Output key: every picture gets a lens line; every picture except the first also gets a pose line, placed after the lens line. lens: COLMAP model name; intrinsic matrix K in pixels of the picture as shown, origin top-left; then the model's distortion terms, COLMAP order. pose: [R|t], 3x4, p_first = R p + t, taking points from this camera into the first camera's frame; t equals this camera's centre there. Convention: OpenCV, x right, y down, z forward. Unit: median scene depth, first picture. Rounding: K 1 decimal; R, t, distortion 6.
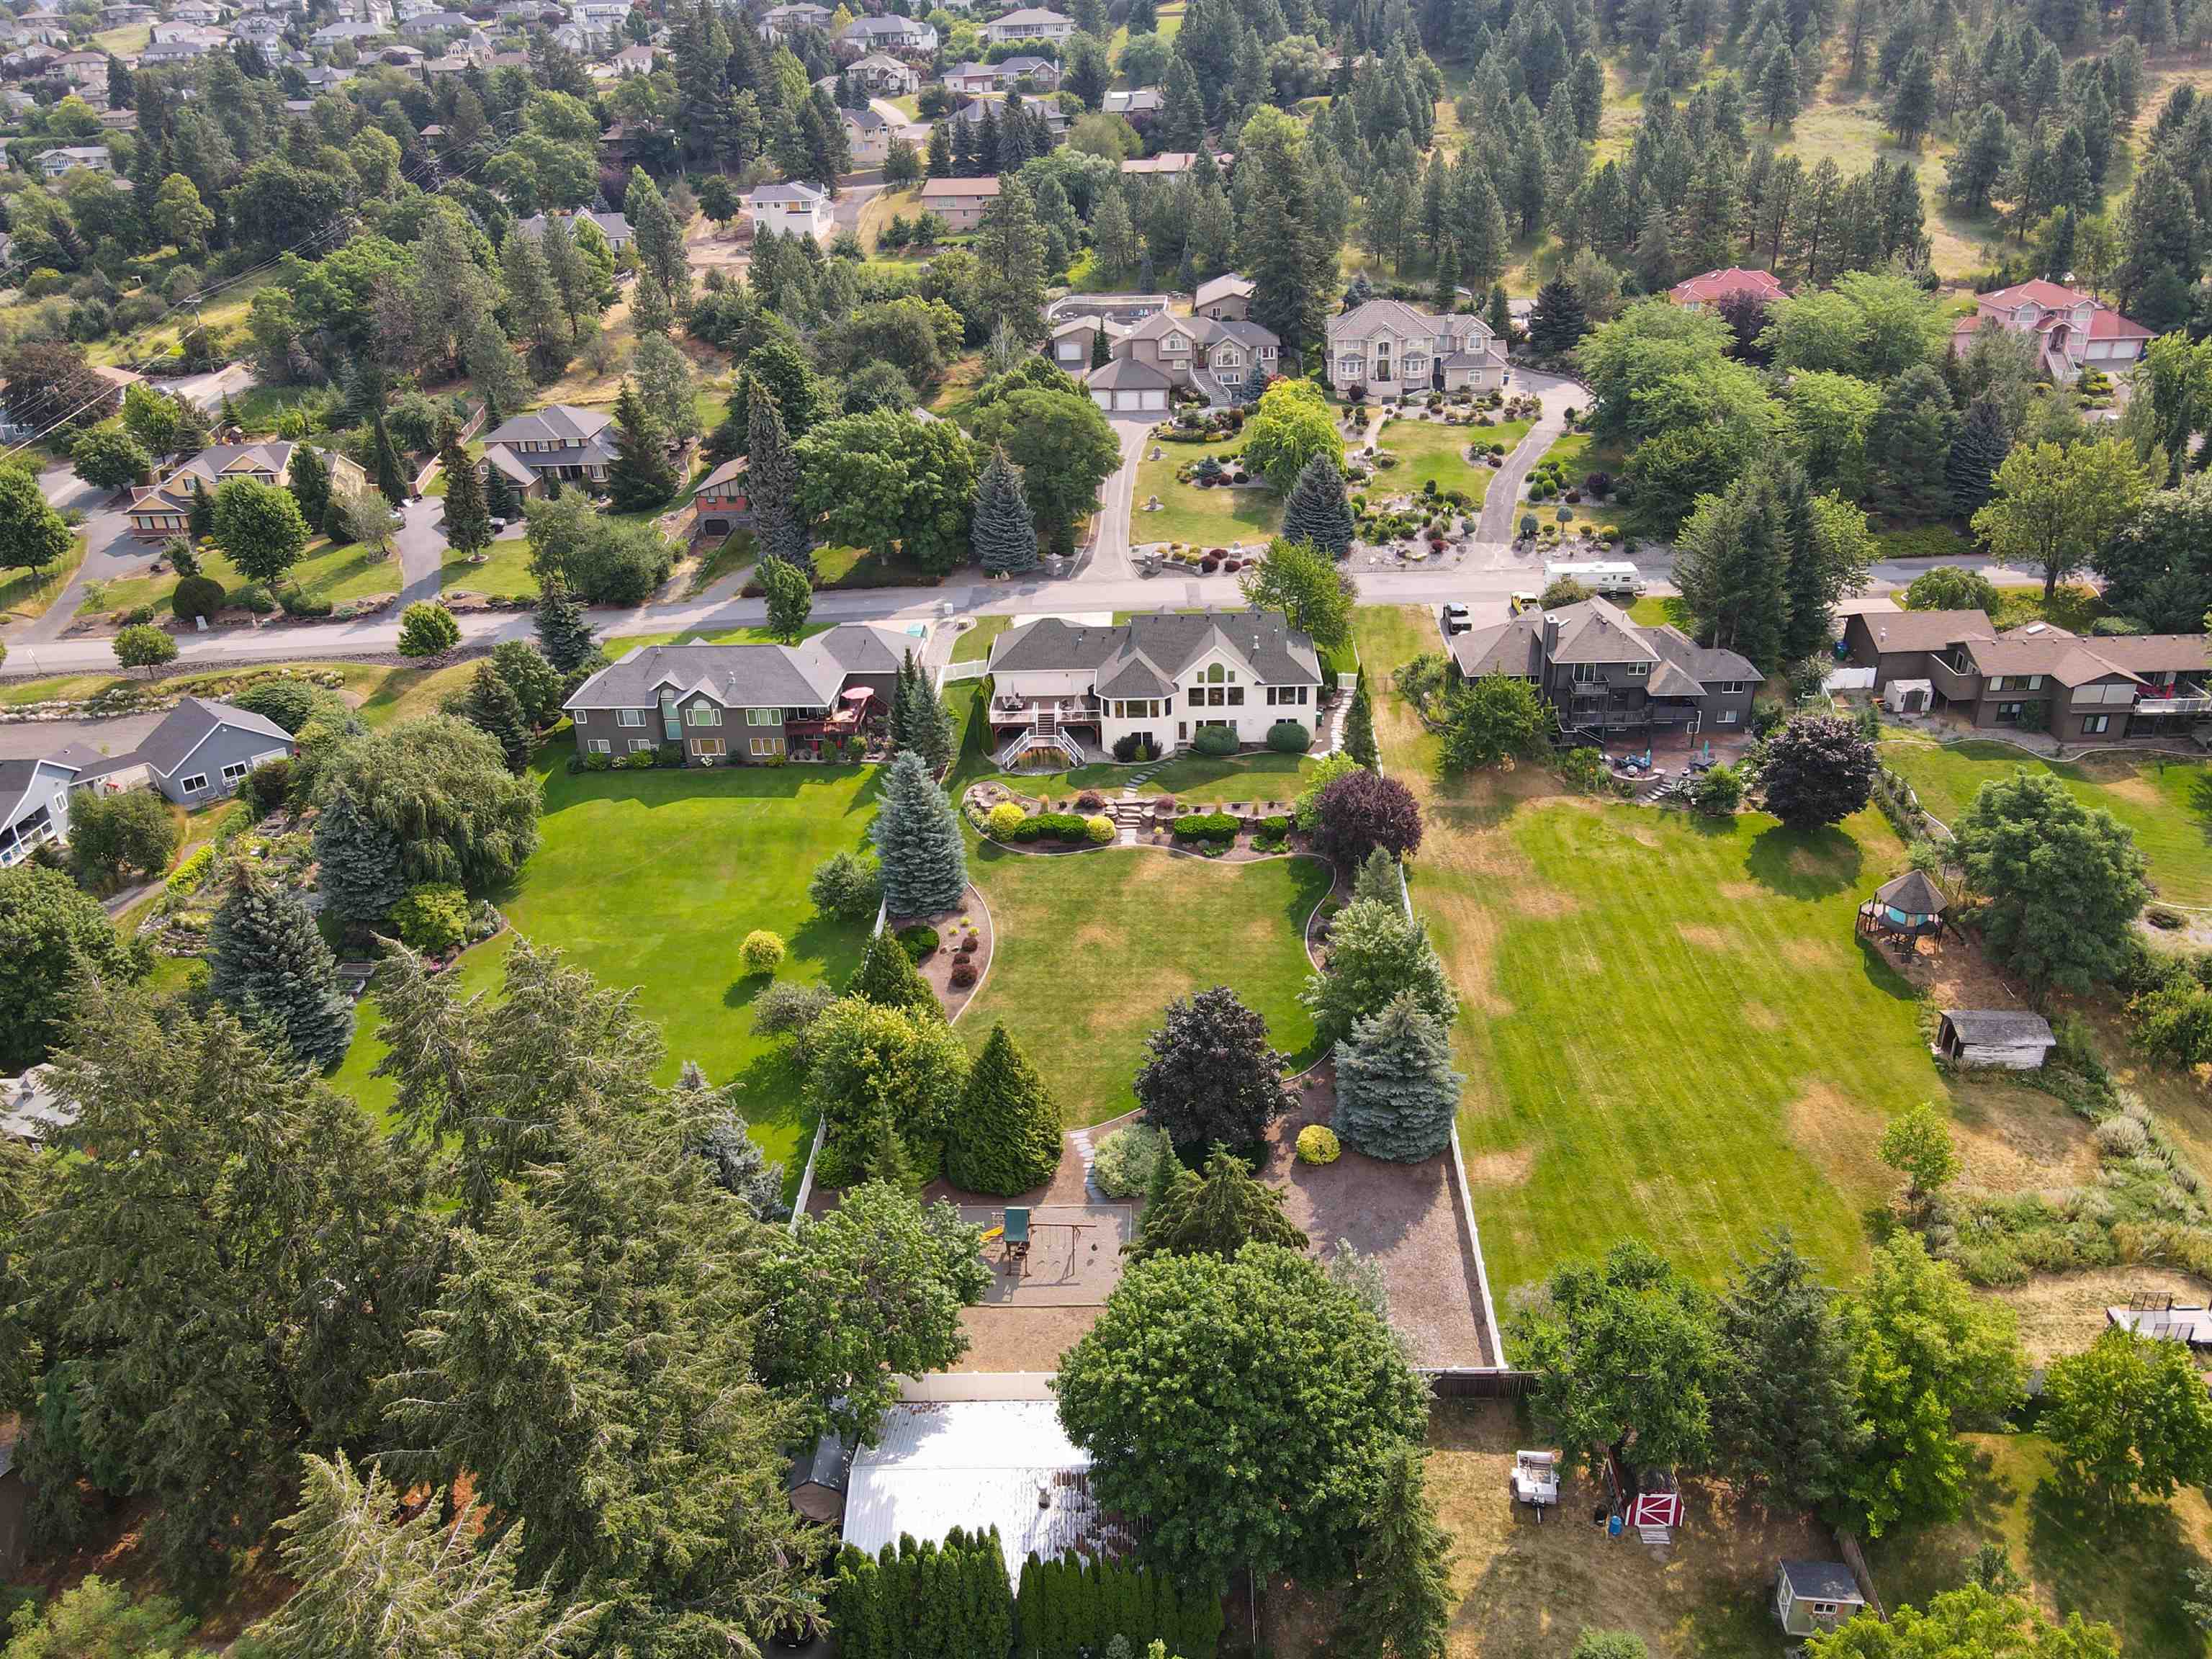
lens RADIAL K [[1663.1, 0, 1106.0], [0, 1663.1, 829.5], [0, 0, 1]] dist [0.003360, 0.001199]
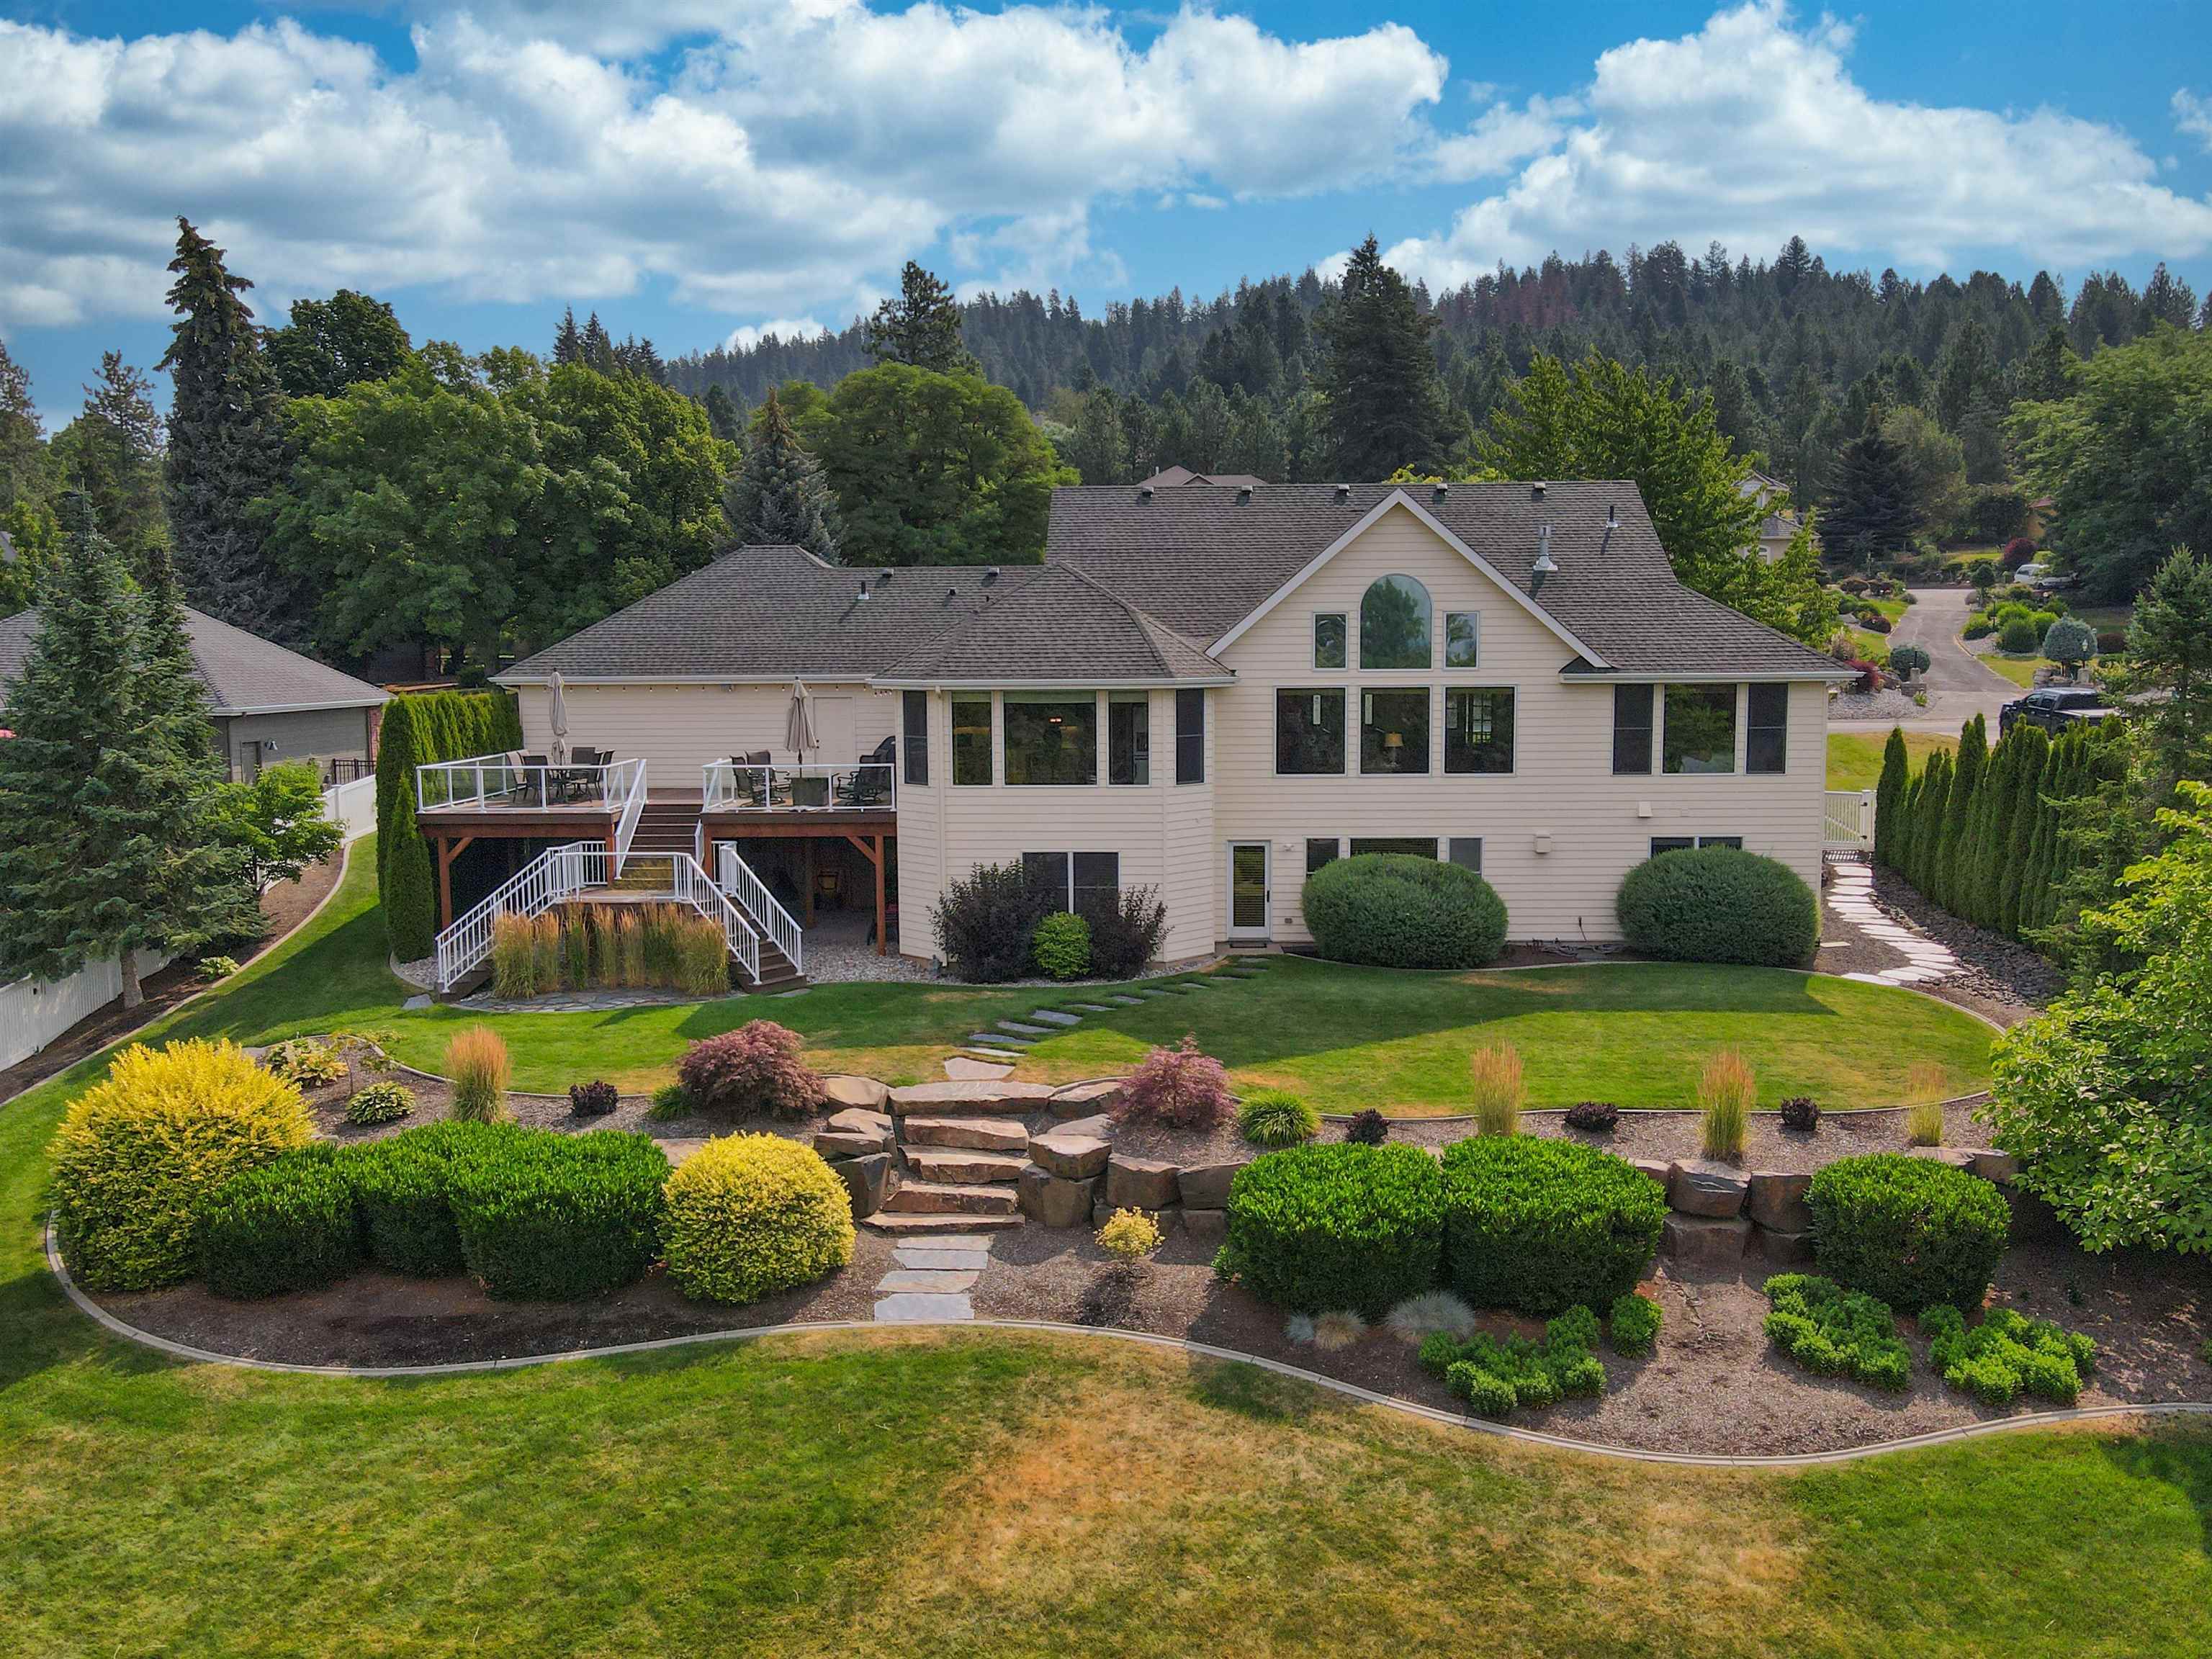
lens RADIAL K [[1756.0, 0, 1106.0], [0, 1756.0, 829.5], [0, 0, 1]] dist [0.002550, 0.001007]
pose [[0.999589, 0.028106, -0.005589, 0.027416], [-0.028289, 0.936678, -0.349047, 0.020617], [-0.004576, 0.349062, 0.937089, 0.776763]]
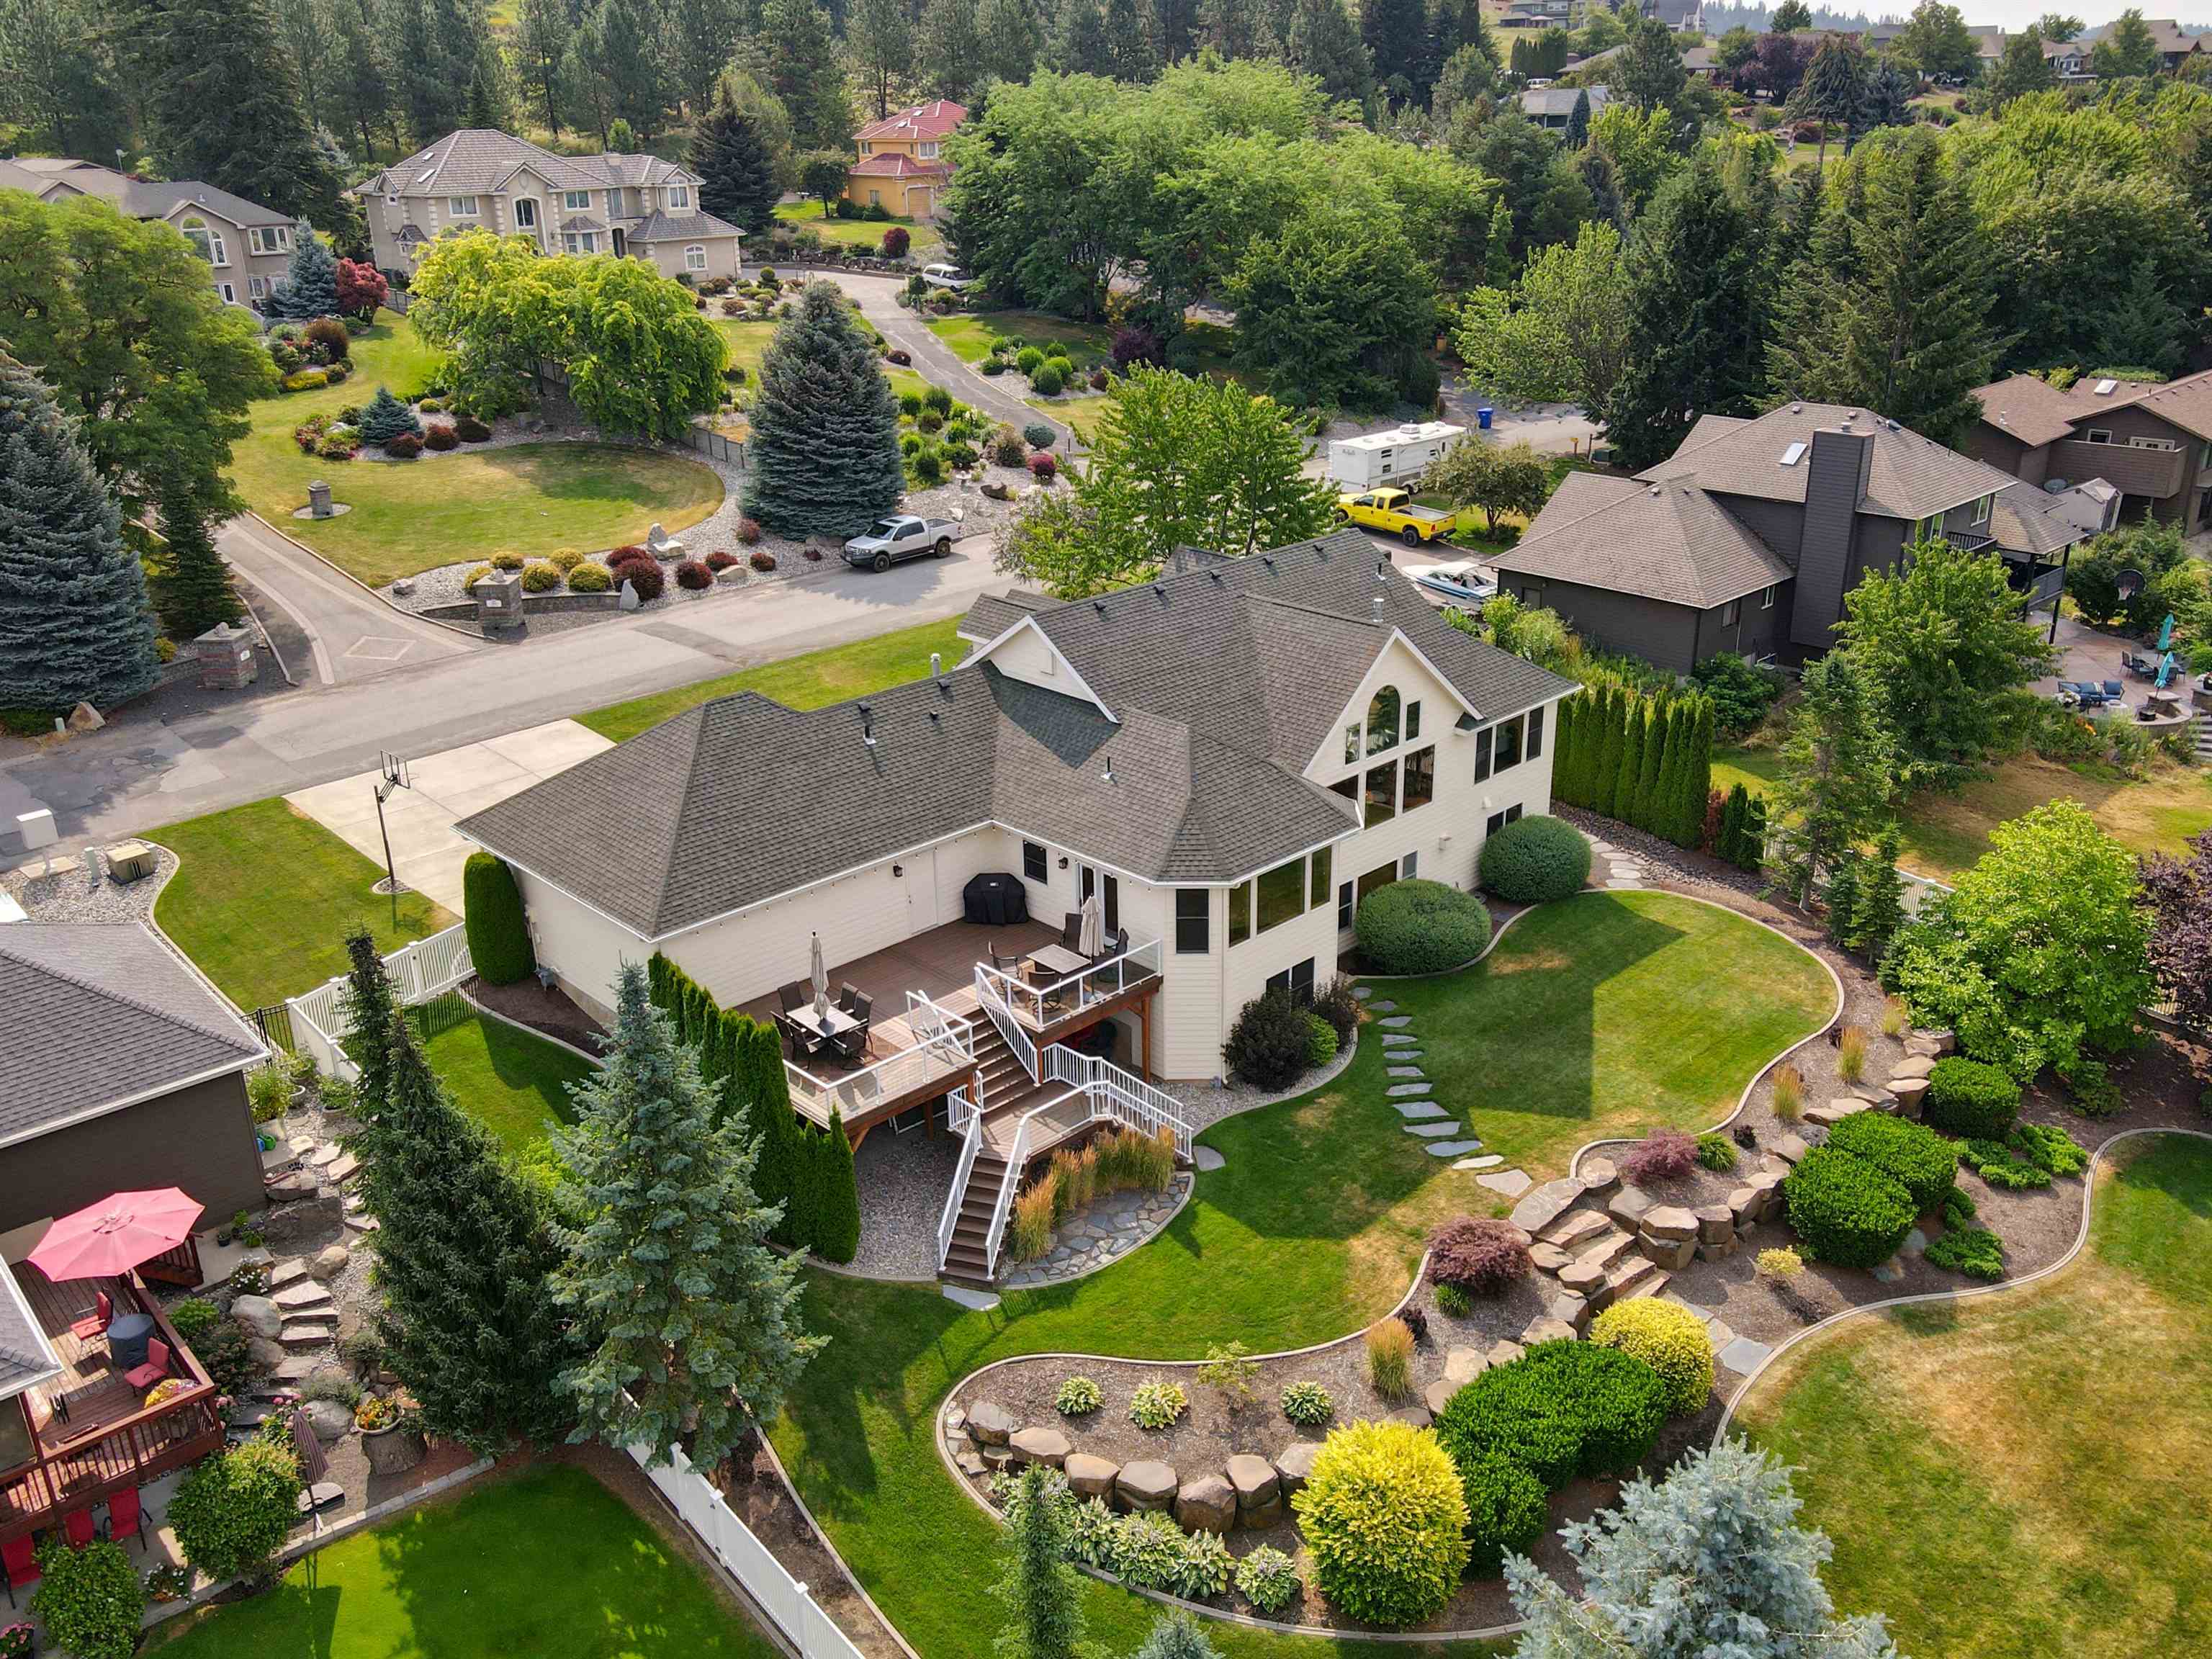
lens RADIAL K [[1845.6, 0, 1106.0], [0, 1845.6, 829.5], [0, 0, 1]] dist [-0.008499, 0.003580]
pose [[0.701336, -0.245017, 0.669399, -0.208188], [0.314695, 0.949029, 0.017659, -0.096730], [-0.639606, 0.198271, 0.742693, 0.777245]]
